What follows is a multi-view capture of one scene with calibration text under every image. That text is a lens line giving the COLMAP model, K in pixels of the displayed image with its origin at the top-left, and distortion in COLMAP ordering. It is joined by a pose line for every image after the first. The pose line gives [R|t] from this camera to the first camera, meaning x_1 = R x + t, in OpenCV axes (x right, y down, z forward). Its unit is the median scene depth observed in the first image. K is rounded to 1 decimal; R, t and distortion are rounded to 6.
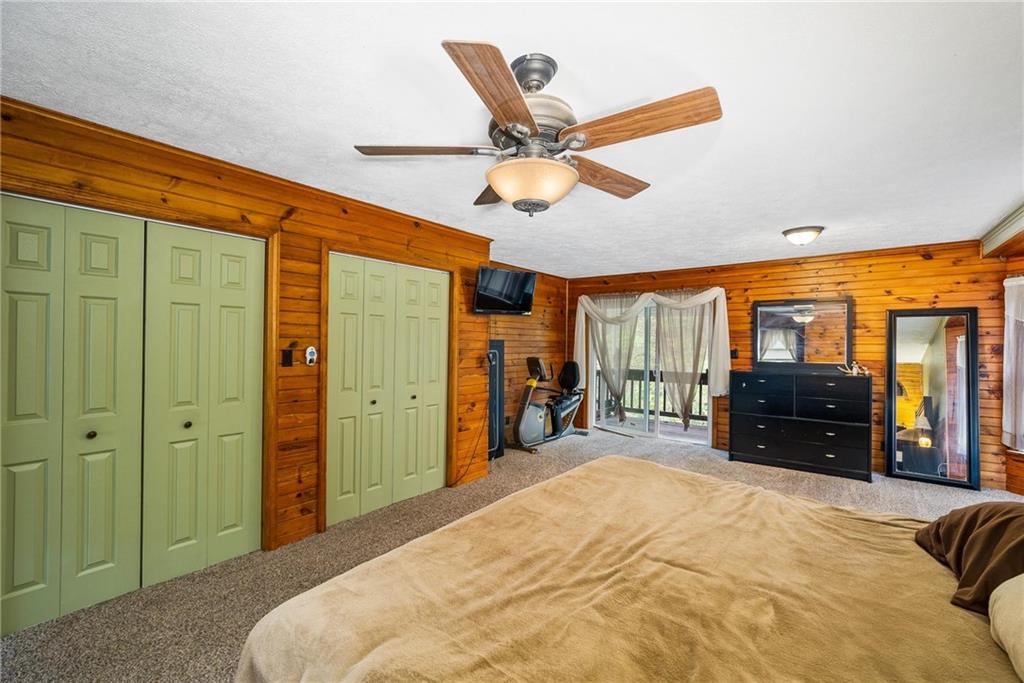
lens RADIAL K [[429.2, 0, 512.0], [0, 429.2, 341.5], [0, 0, 1]] dist [0.001093, 0.000206]
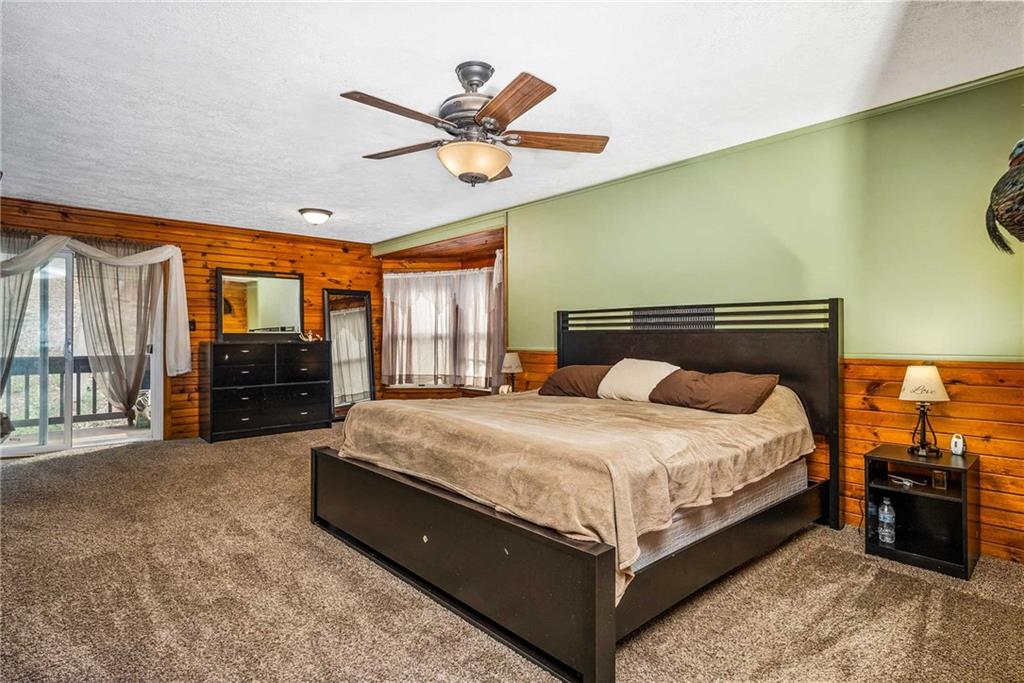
lens RADIAL K [[528.1, 0, 512.9], [0, 528.1, 335.4], [0, 0, 1]] dist [0.003796, 0.000540]
pose [[0.155754, -0.007062, 0.987771, -0.526963], [-0.000778, 0.999973, 0.007272, 0.048891], [-0.987796, -0.001901, 0.155744, 0.227353]]
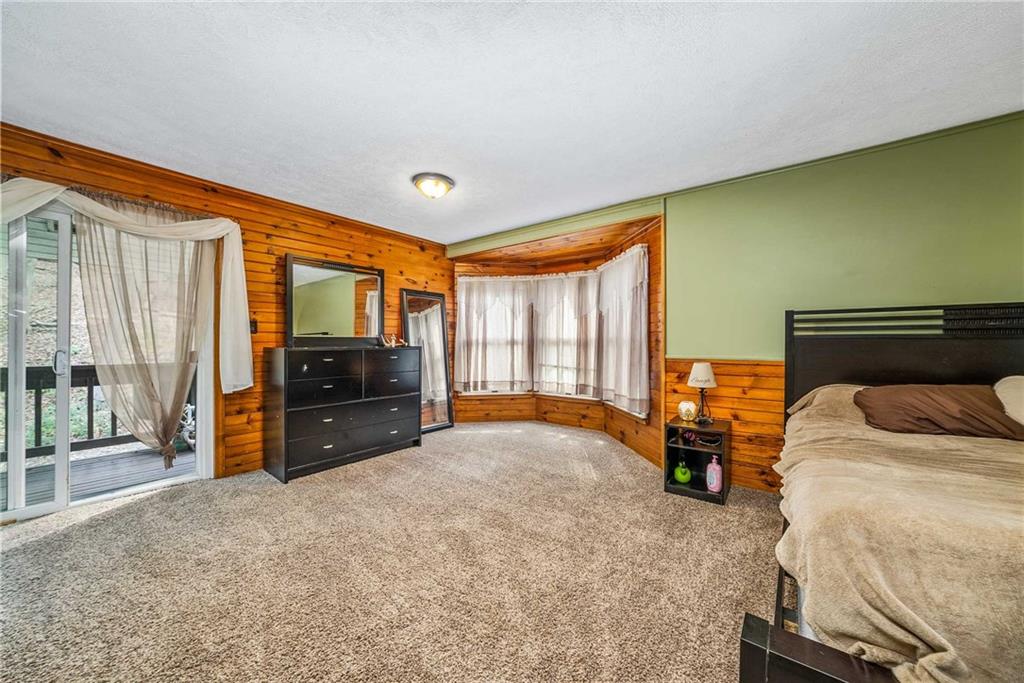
lens RADIAL K [[366.0, 0, 512.0], [0, 366.0, 341.5], [0, 0, 1]] dist [-0.000312, 0.000100]
pose [[-0.017092, -0.006045, 0.999836, -0.079704], [-0.006951, 0.999958, 0.005927, 0.055969], [-0.999830, -0.006849, -0.017133, 0.719743]]
